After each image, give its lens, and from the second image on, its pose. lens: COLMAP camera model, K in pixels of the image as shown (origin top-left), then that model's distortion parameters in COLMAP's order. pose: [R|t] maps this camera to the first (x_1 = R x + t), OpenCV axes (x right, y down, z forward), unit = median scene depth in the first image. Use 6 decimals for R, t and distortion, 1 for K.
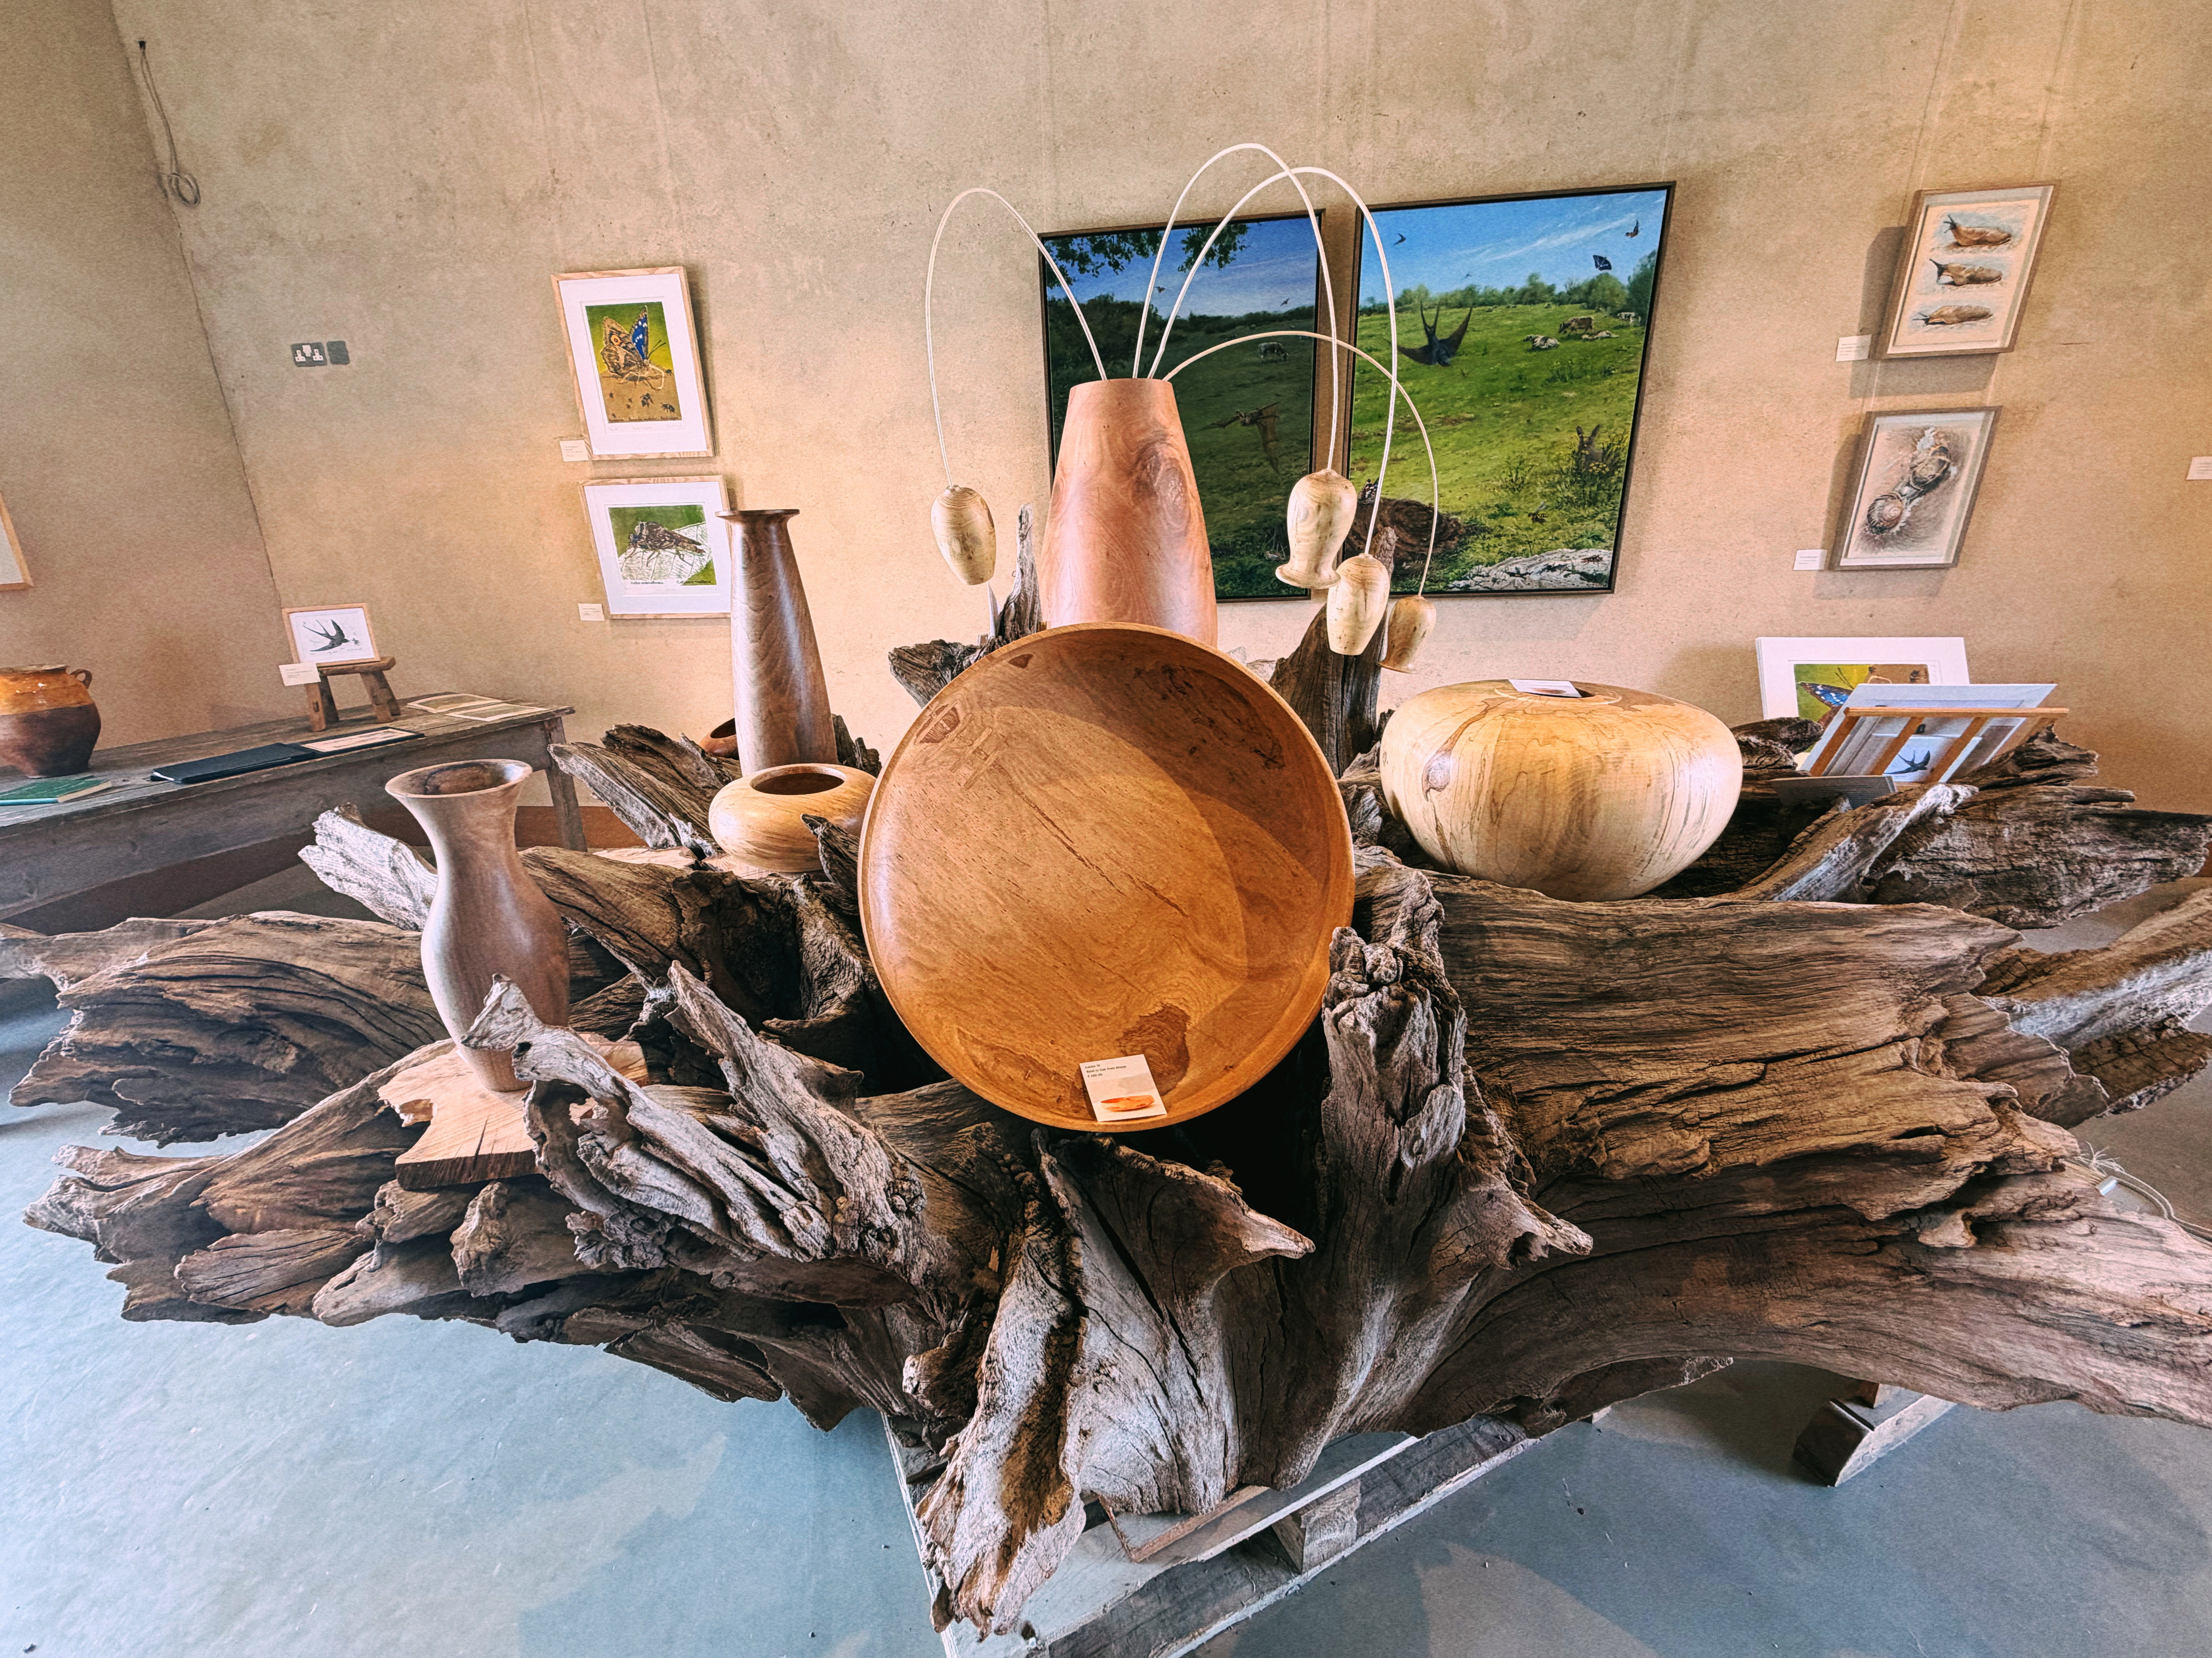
lens RADIAL K [[883.4, 0, 1095.8], [0, 883.4, 780.8], [0, 0, 1]] dist [0.000698, -0.000544]
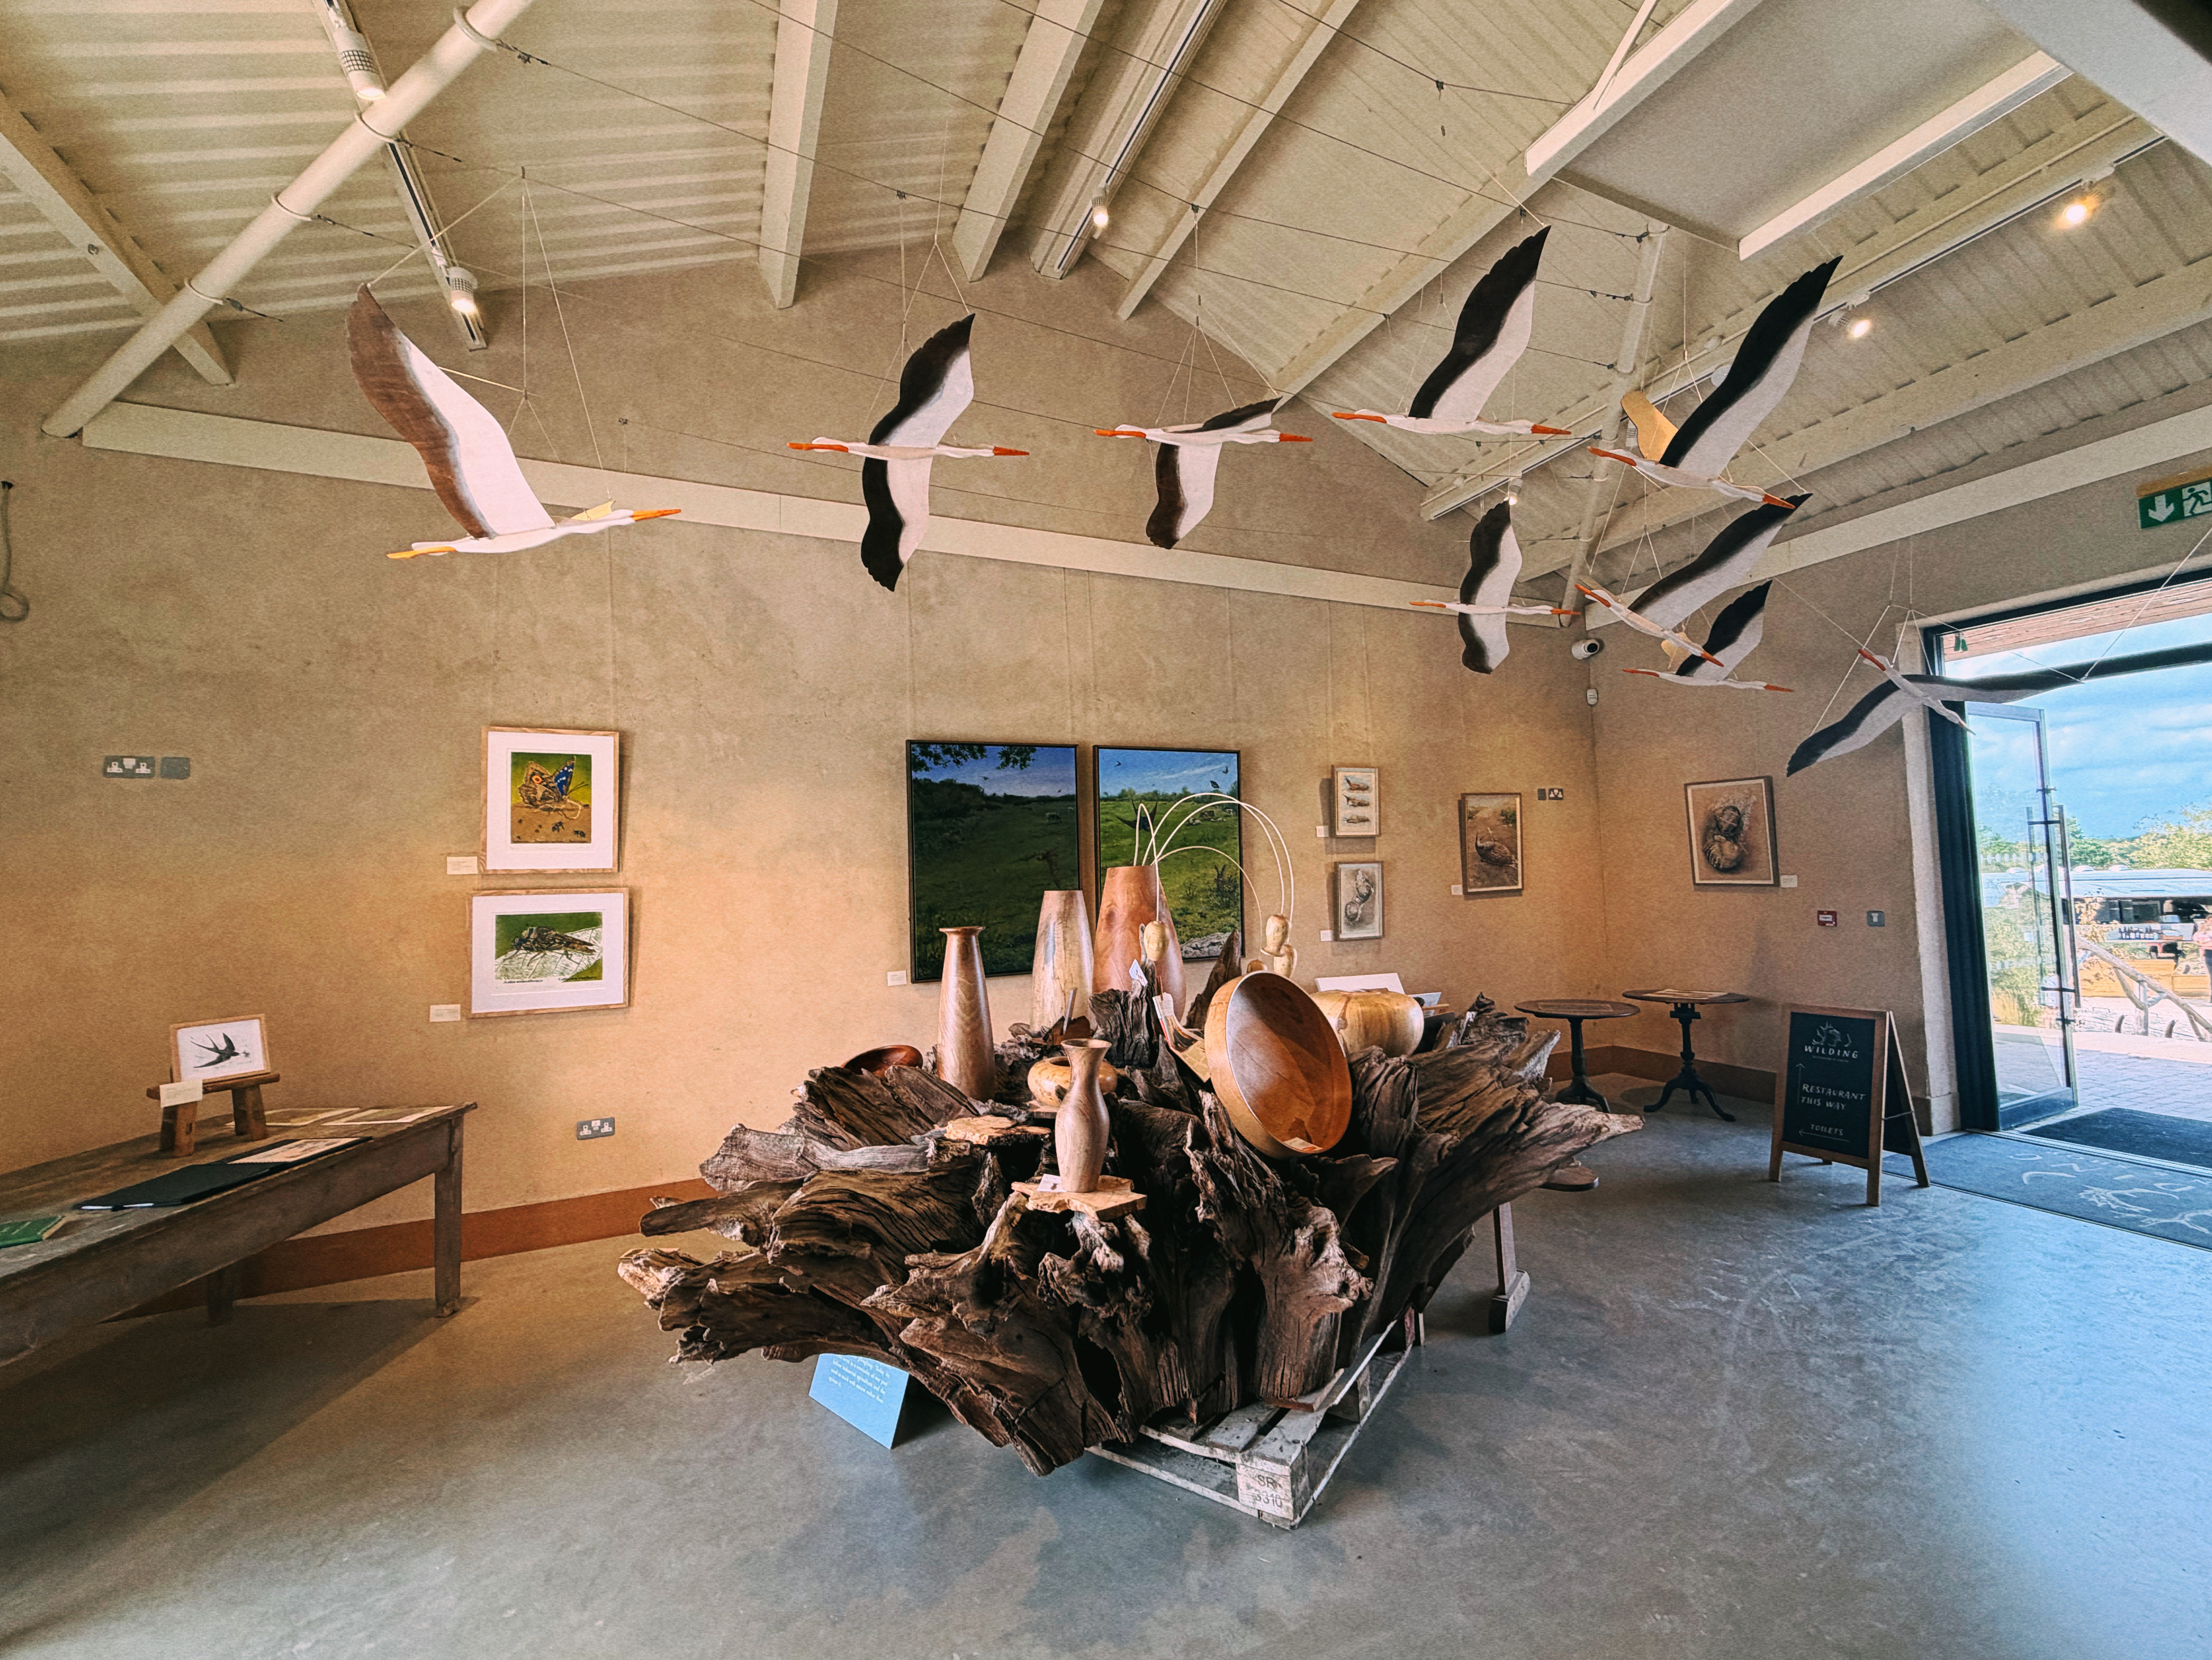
lens RADIAL K [[891.8, 0, 1105.3], [0, 891.8, 828.8], [0, 0, 1]] dist [0.003438, 0.000278]
pose [[0.859121, 0.036730, 0.510453, -0.540370], [0.149083, 0.936201, -0.318280, 0.064696], [-0.489577, 0.349541, 0.798834, -0.336566]]
